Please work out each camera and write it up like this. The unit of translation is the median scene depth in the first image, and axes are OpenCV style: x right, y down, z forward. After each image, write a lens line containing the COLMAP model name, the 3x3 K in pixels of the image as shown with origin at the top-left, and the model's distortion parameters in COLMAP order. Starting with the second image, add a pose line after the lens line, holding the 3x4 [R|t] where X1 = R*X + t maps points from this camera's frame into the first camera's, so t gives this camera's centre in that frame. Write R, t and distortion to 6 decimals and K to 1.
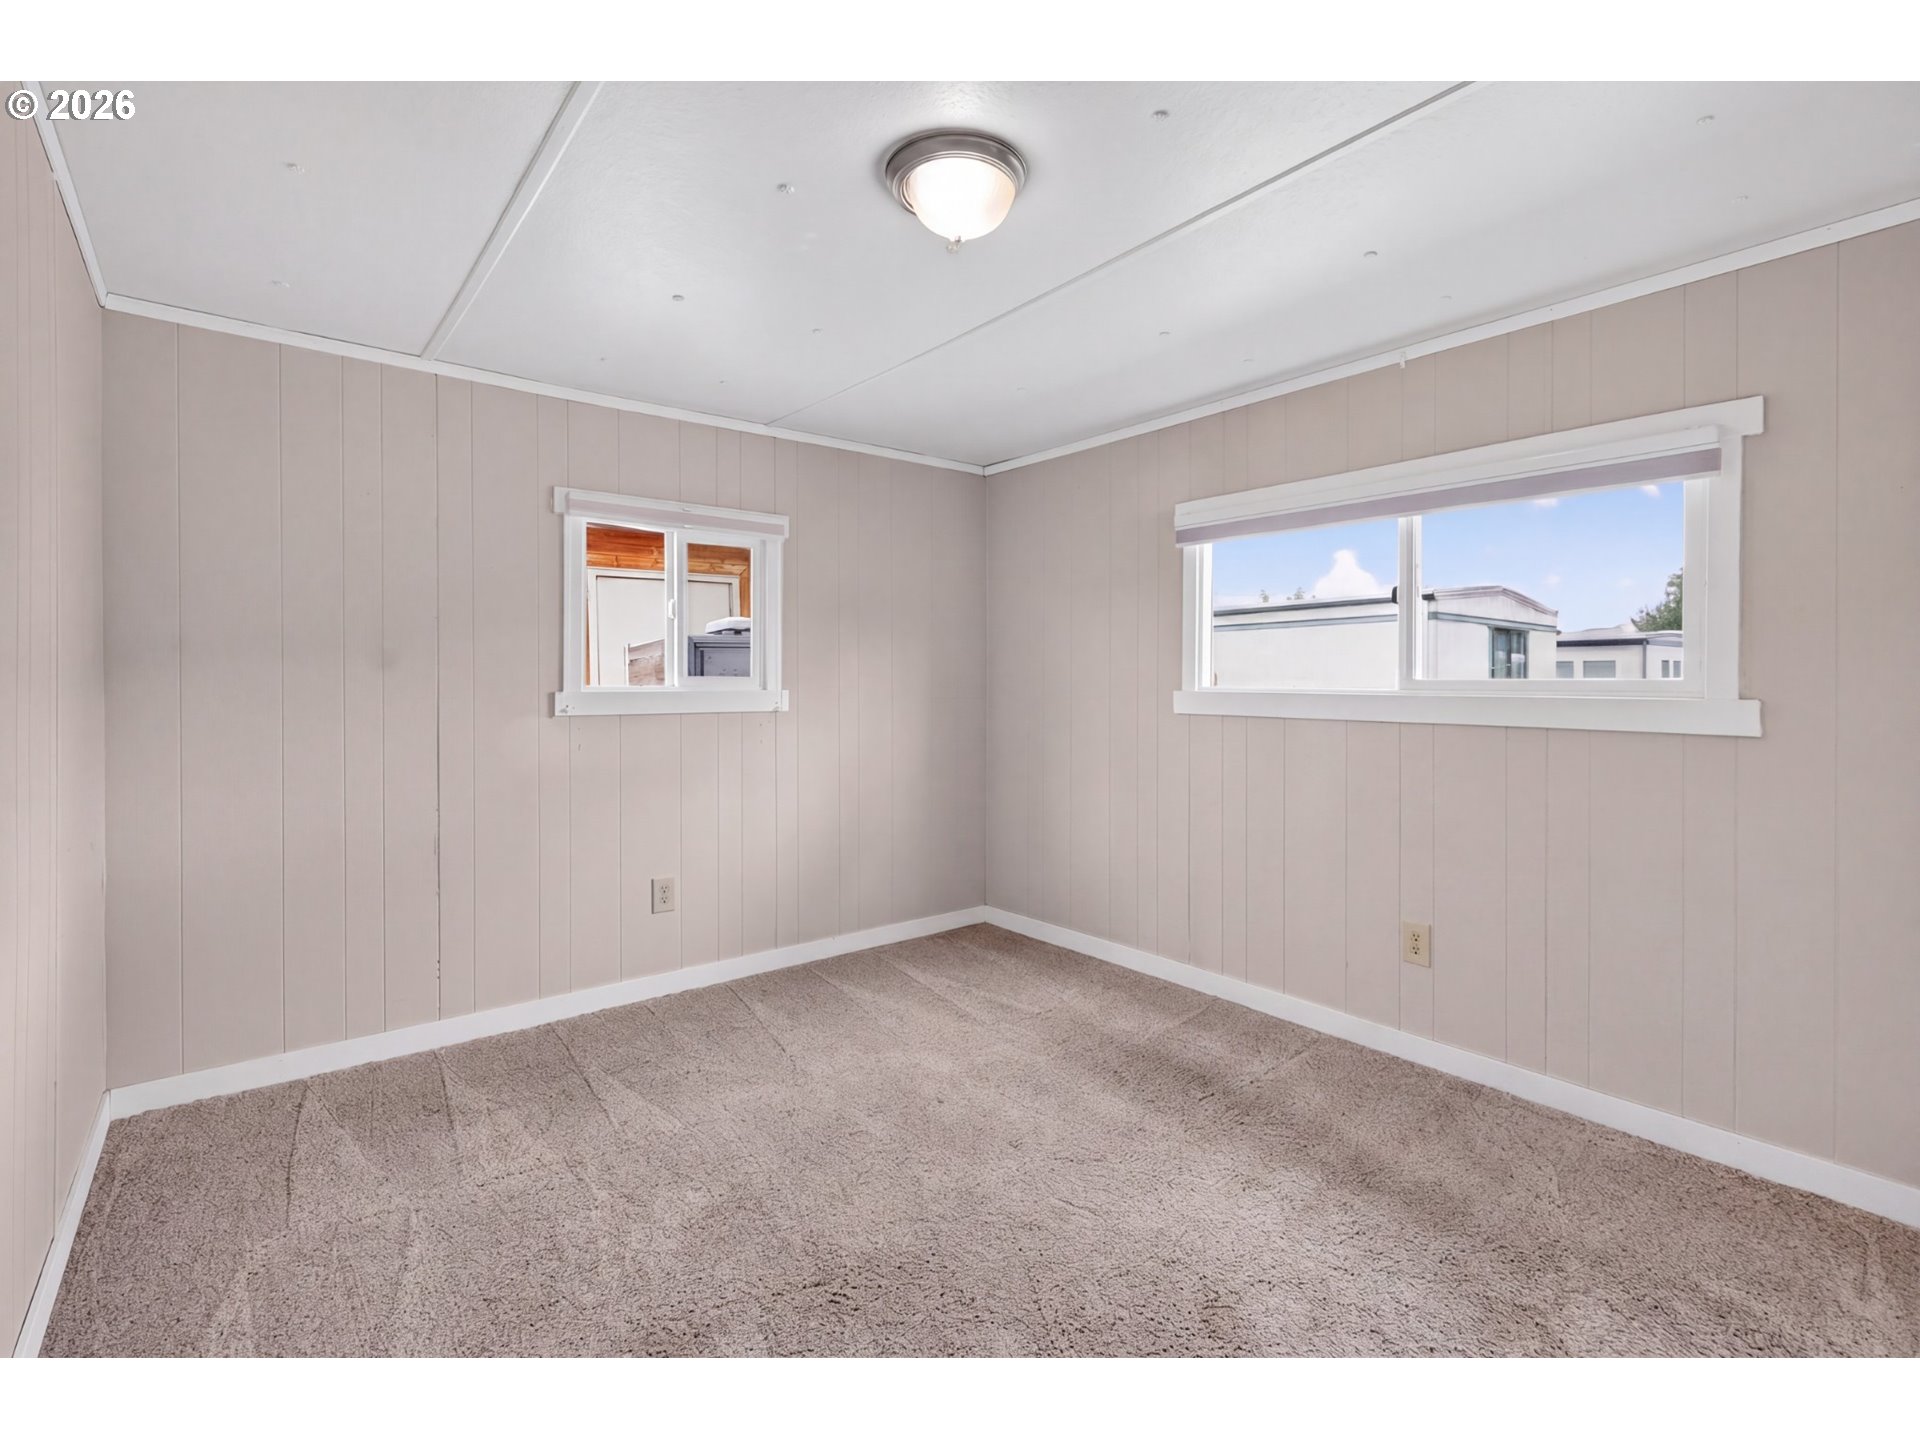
lens RADIAL K [[885.9, 0, 958.8], [0, 885.9, 685.3], [0, 0, 1]] dist [0.001422, 0.000954]
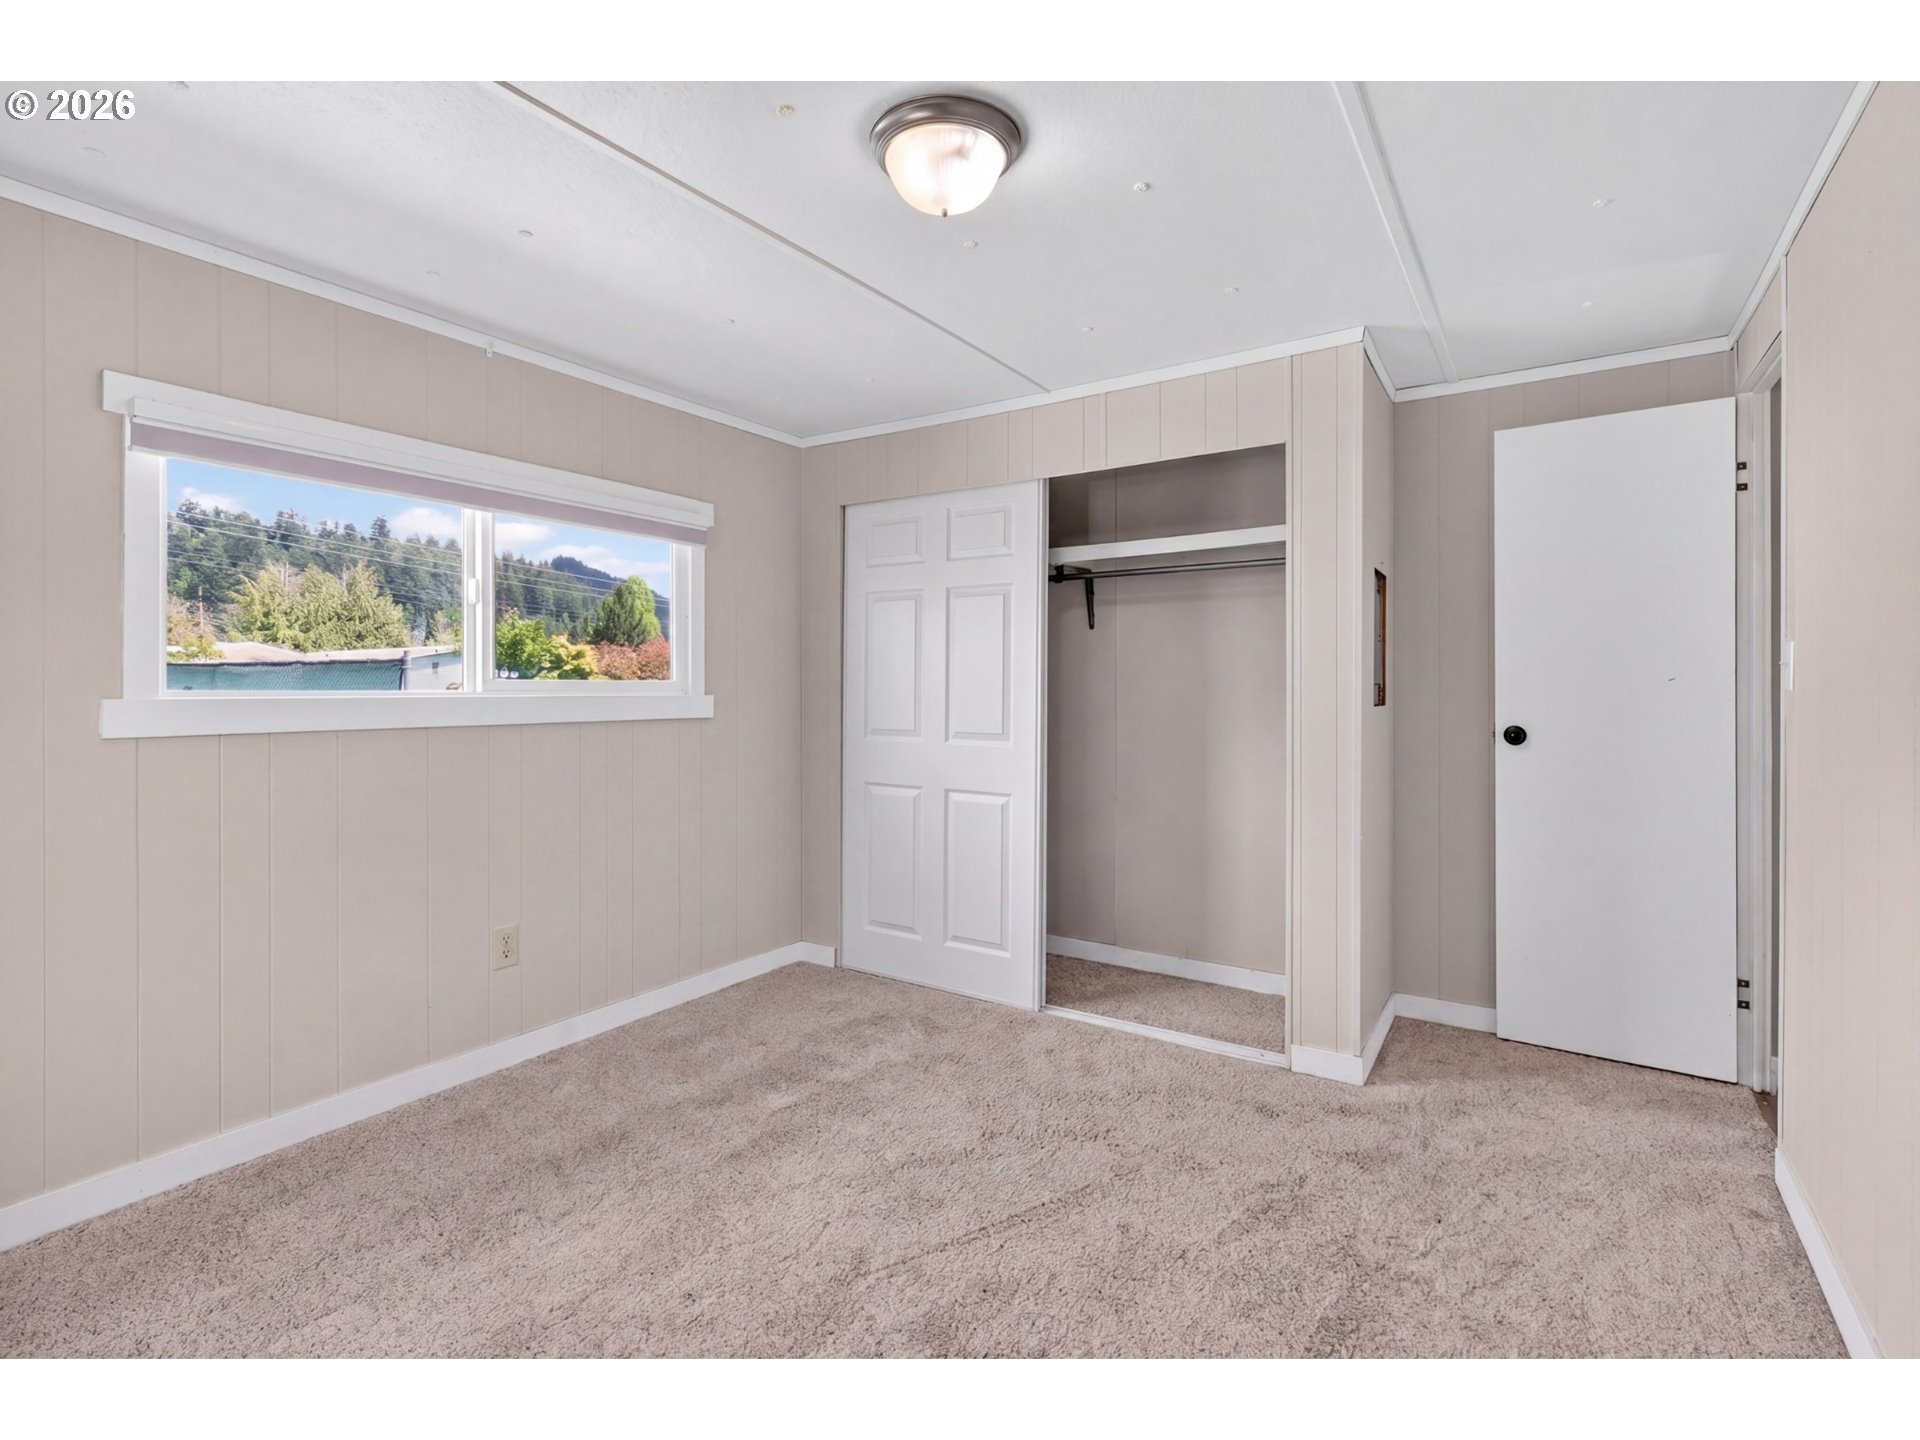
lens RADIAL K [[885.9, 0, 958.8], [0, 885.9, 685.3], [0, 0, 1]] dist [0.001422, 0.000954]
pose [[-0.321126, -0.005627, 0.947020, -0.725727], [-0.000340, 0.999983, 0.005826, -0.009295], [-0.947037, 0.001549, -0.321122, 1.047773]]
